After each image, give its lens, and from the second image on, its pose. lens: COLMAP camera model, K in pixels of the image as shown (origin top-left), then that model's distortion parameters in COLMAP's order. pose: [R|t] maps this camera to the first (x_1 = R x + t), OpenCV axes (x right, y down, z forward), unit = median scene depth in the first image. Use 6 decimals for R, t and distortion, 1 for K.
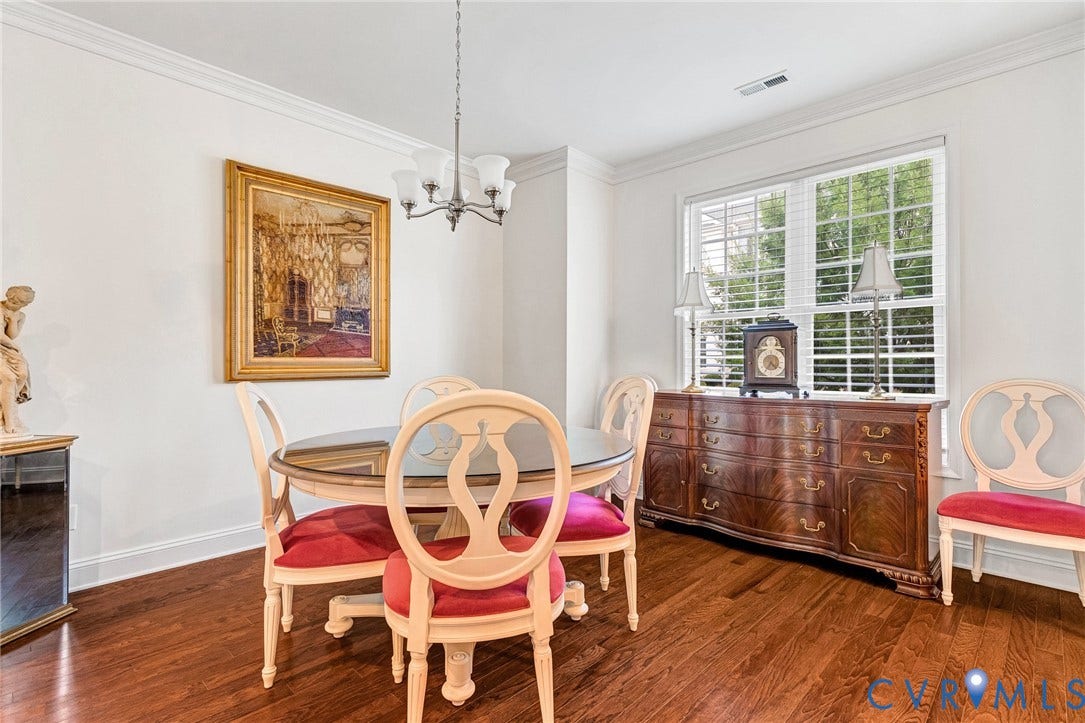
lens RADIAL K [[517.4, 0, 537.1], [0, 517.4, 362.1], [0, 0, 1]] dist [0.015721, -0.003879]
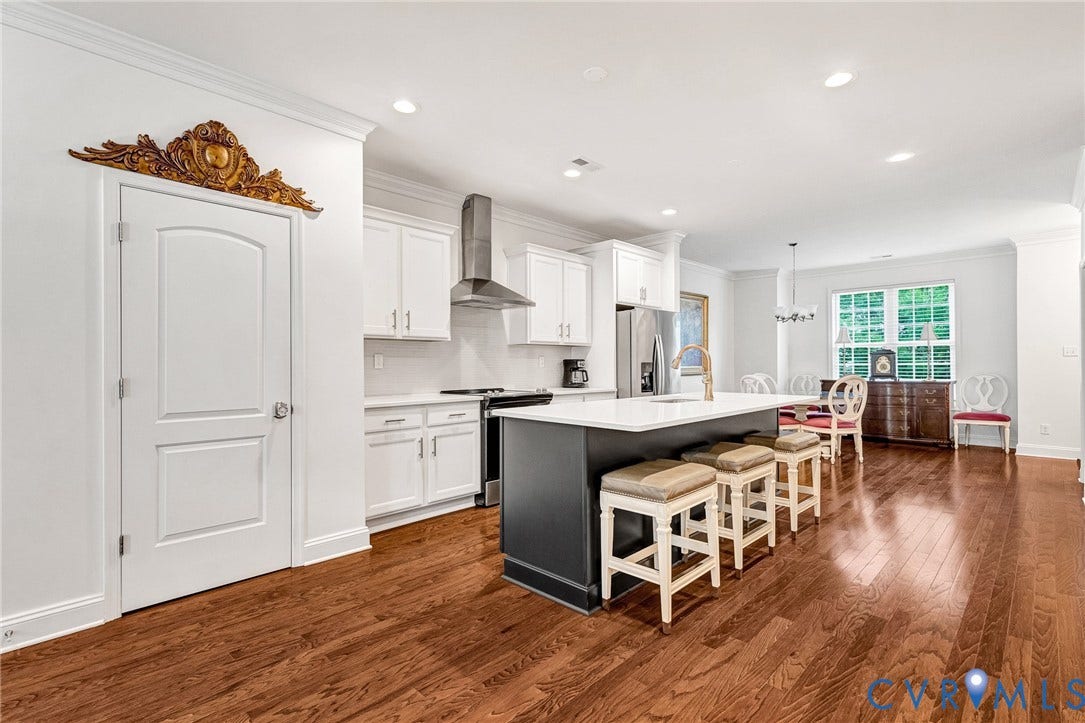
lens RADIAL K [[517.4, 0, 541.3], [0, 517.4, 362.2], [0, 0, 1]] dist [0.015721, -0.003879]
pose [[0.999972, -0.007519, -0.000255, -1.193025], [0.007520, 0.999962, 0.004409, -0.046131], [0.000222, -0.004411, 0.999990, -1.494760]]
